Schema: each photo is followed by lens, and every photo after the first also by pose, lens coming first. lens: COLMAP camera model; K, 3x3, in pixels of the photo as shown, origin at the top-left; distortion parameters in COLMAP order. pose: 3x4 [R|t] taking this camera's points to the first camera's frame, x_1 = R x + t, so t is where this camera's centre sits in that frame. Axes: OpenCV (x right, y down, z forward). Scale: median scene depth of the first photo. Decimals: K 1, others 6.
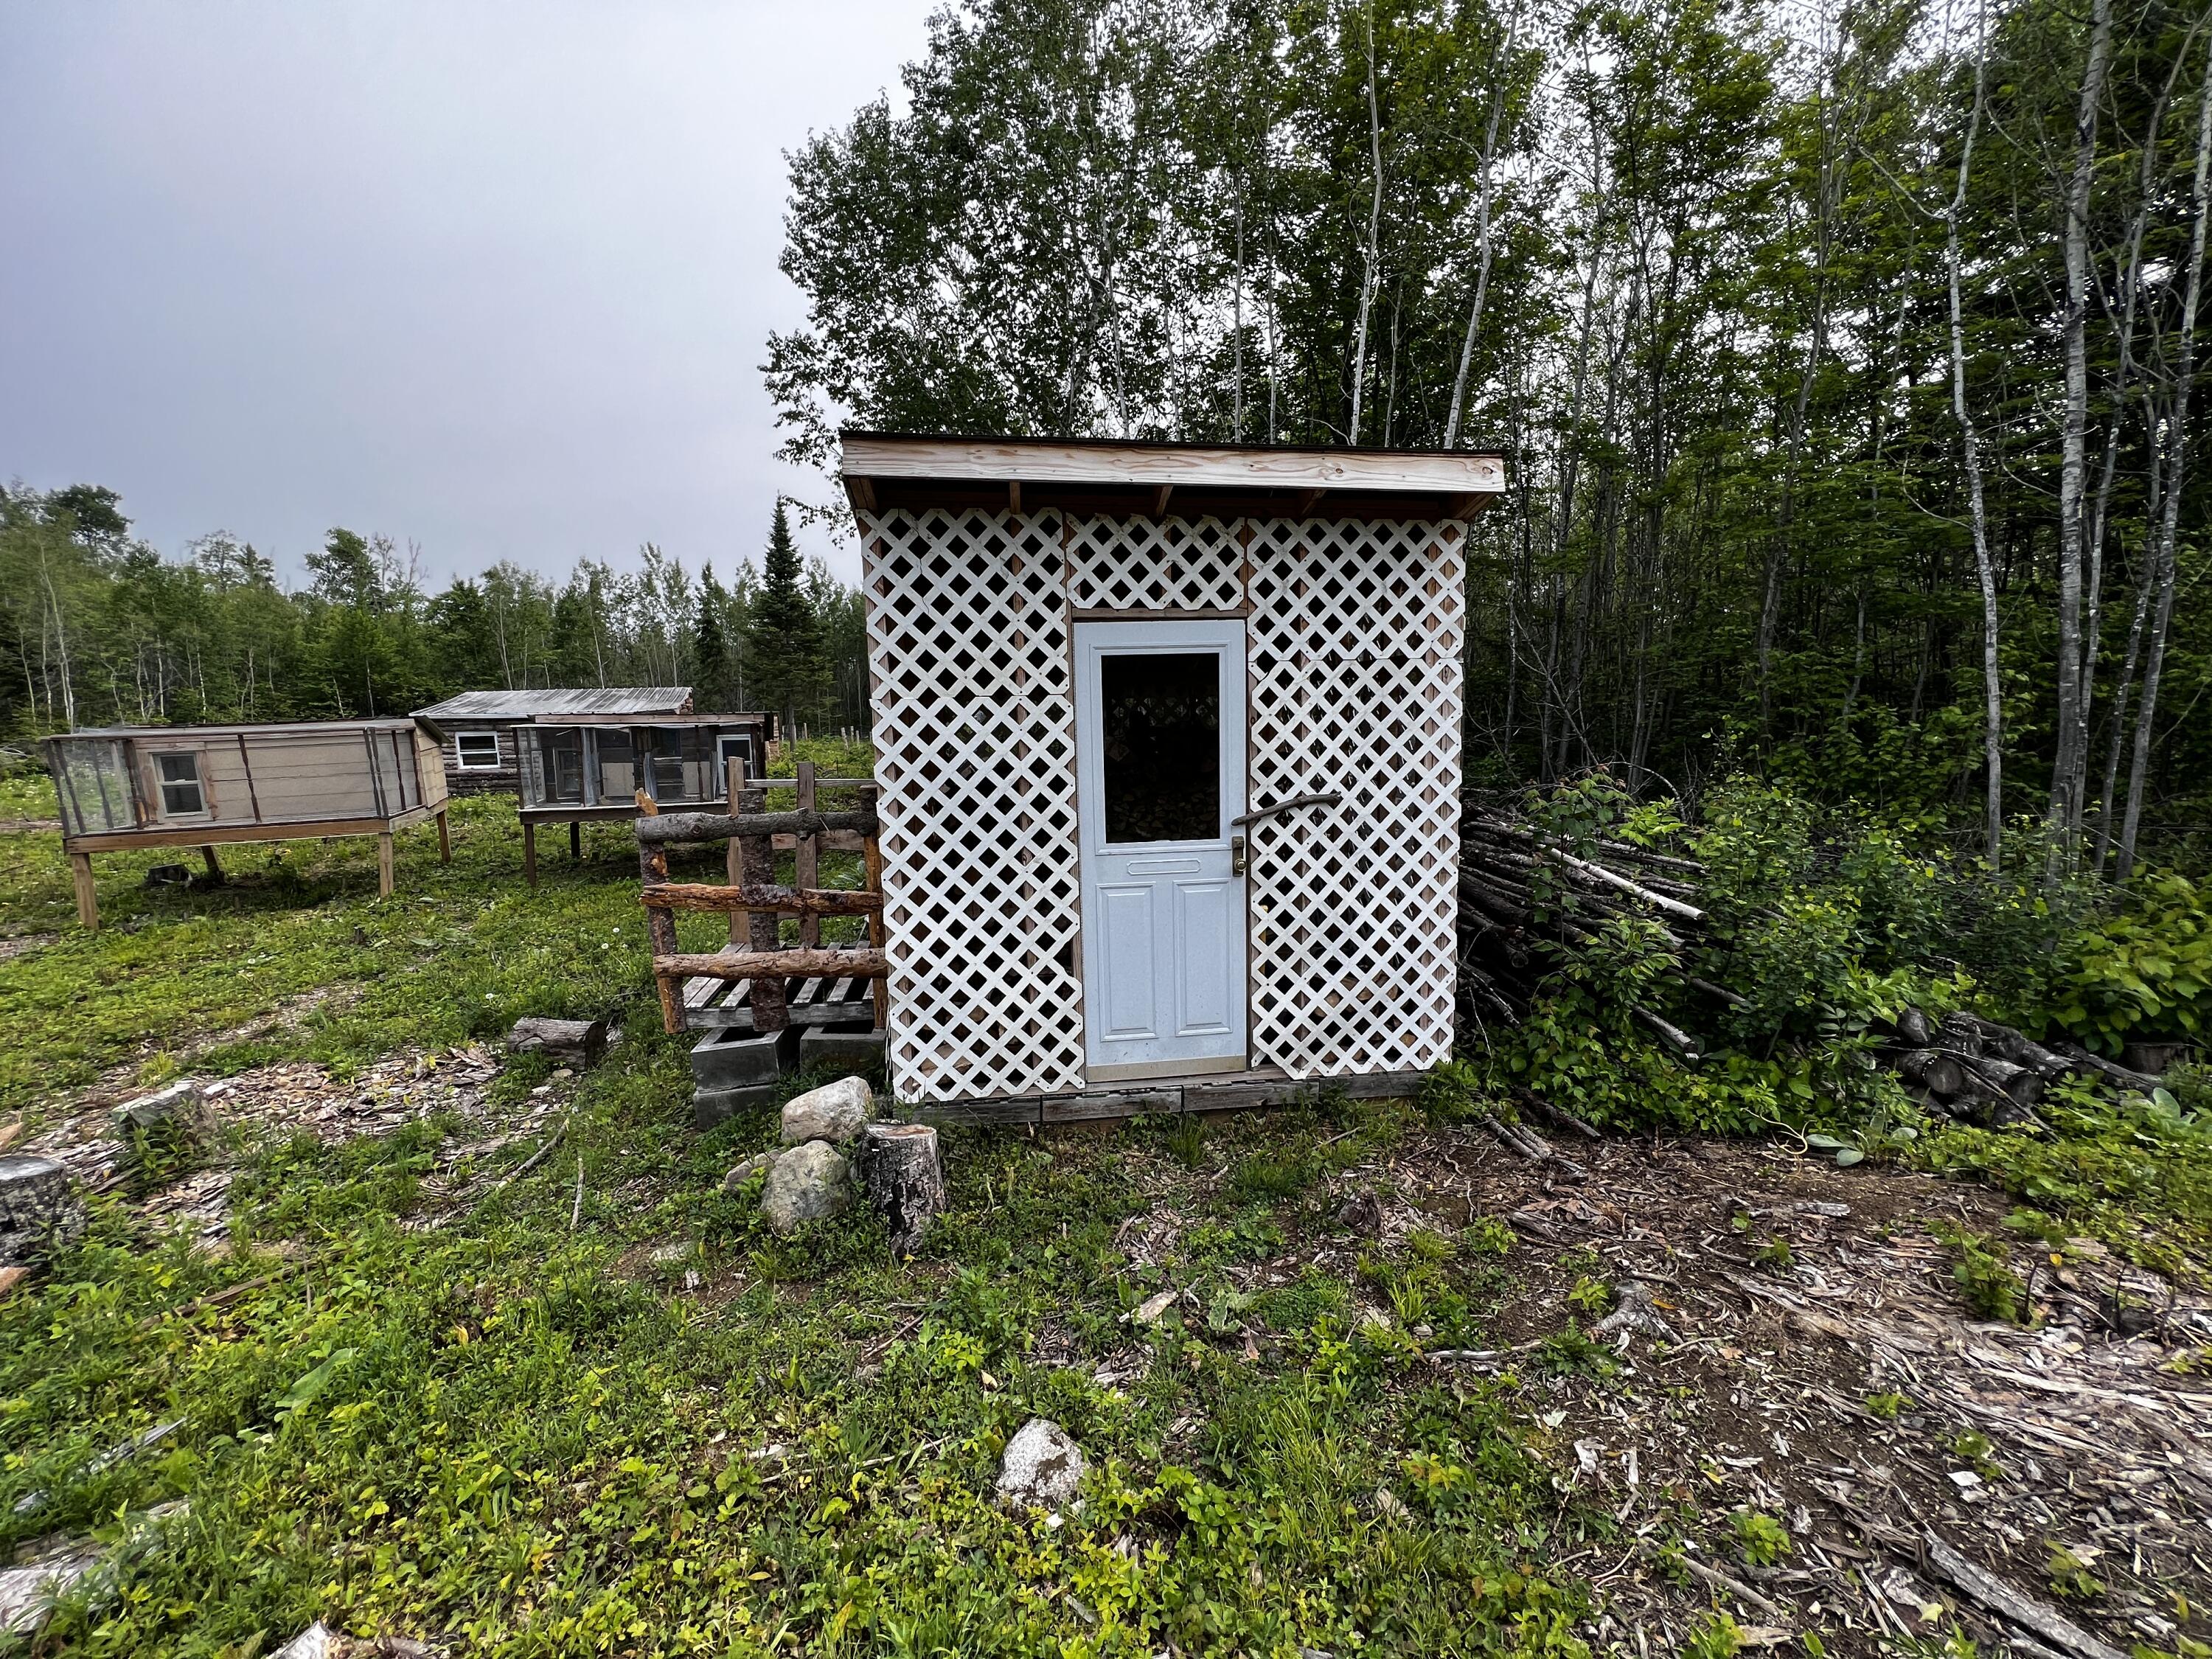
lens RADIAL K [[878.3, 0, 1106.0], [0, 878.3, 829.5], [0, 0, 1]] dist [0.000359, 0.000280]
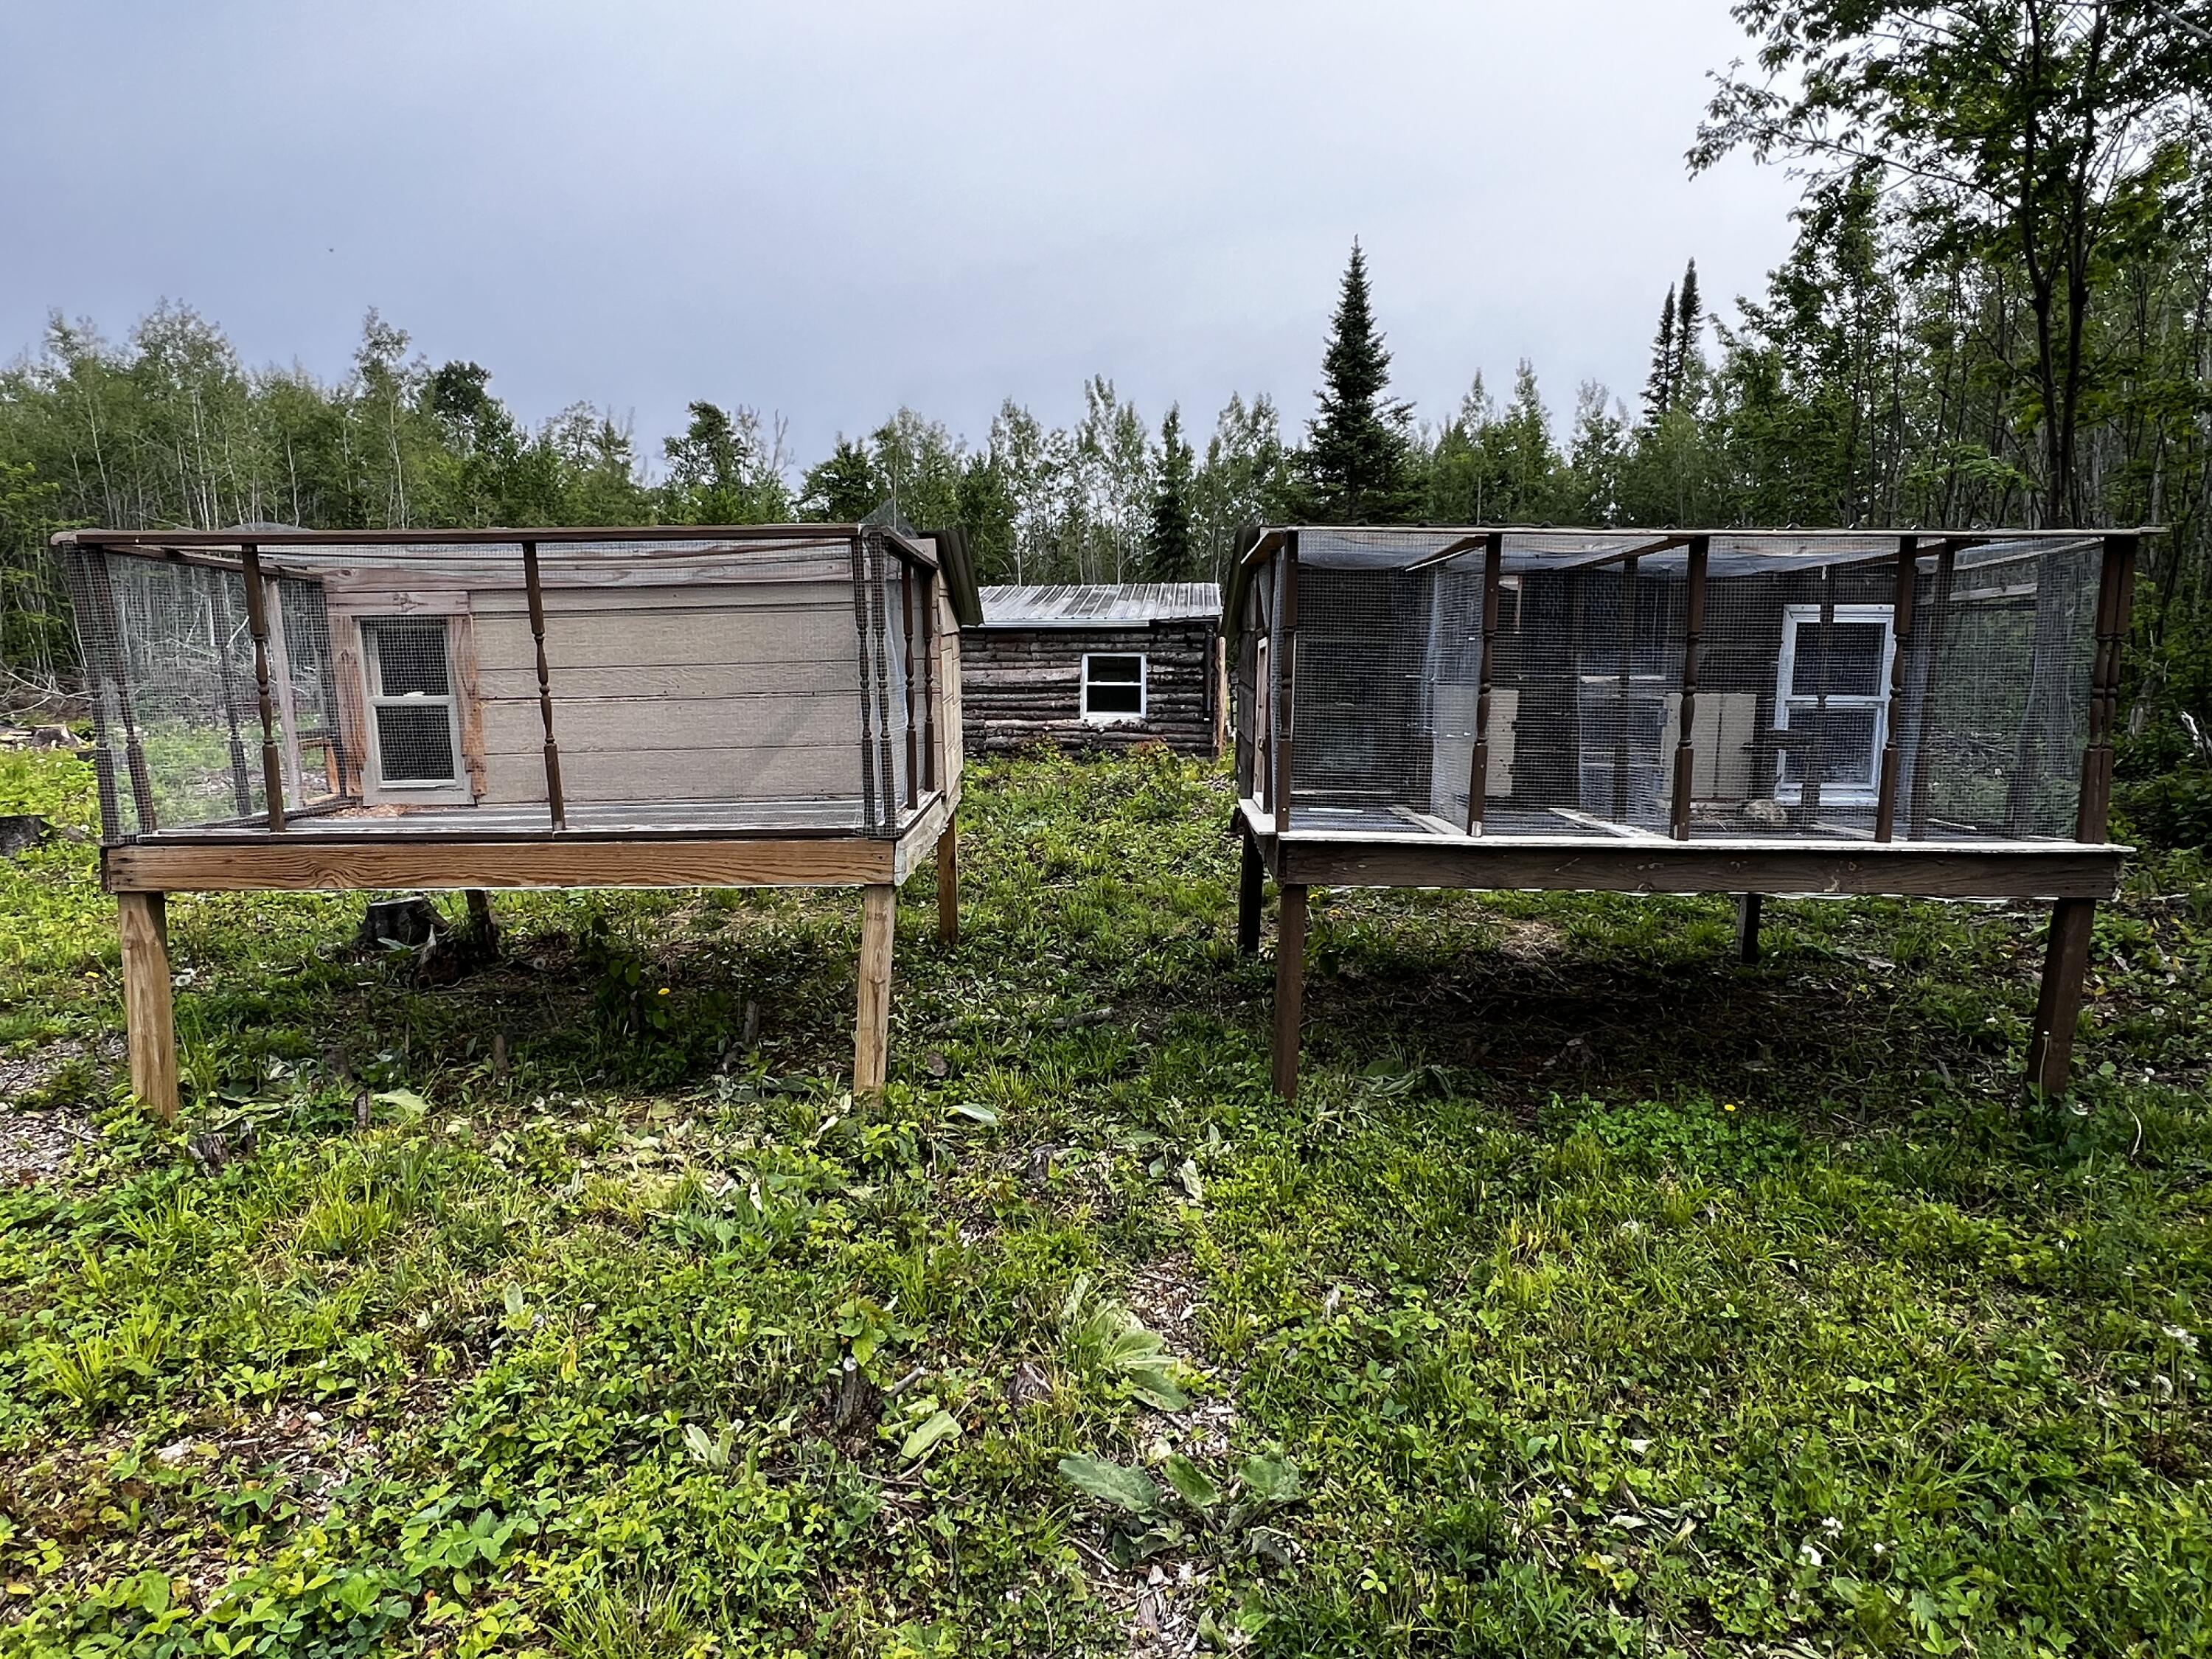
lens RADIAL K [[1351.7, 0, 1106.0], [0, 1351.7, 829.5], [0, 0, 1]] dist [0.002057, -0.000016]
pose [[0.917058, 0.066404, -0.393185, -0.107112], [-0.071348, 0.997449, 0.002048, -0.003929], [0.392318, 0.026175, 0.919457, 0.113670]]
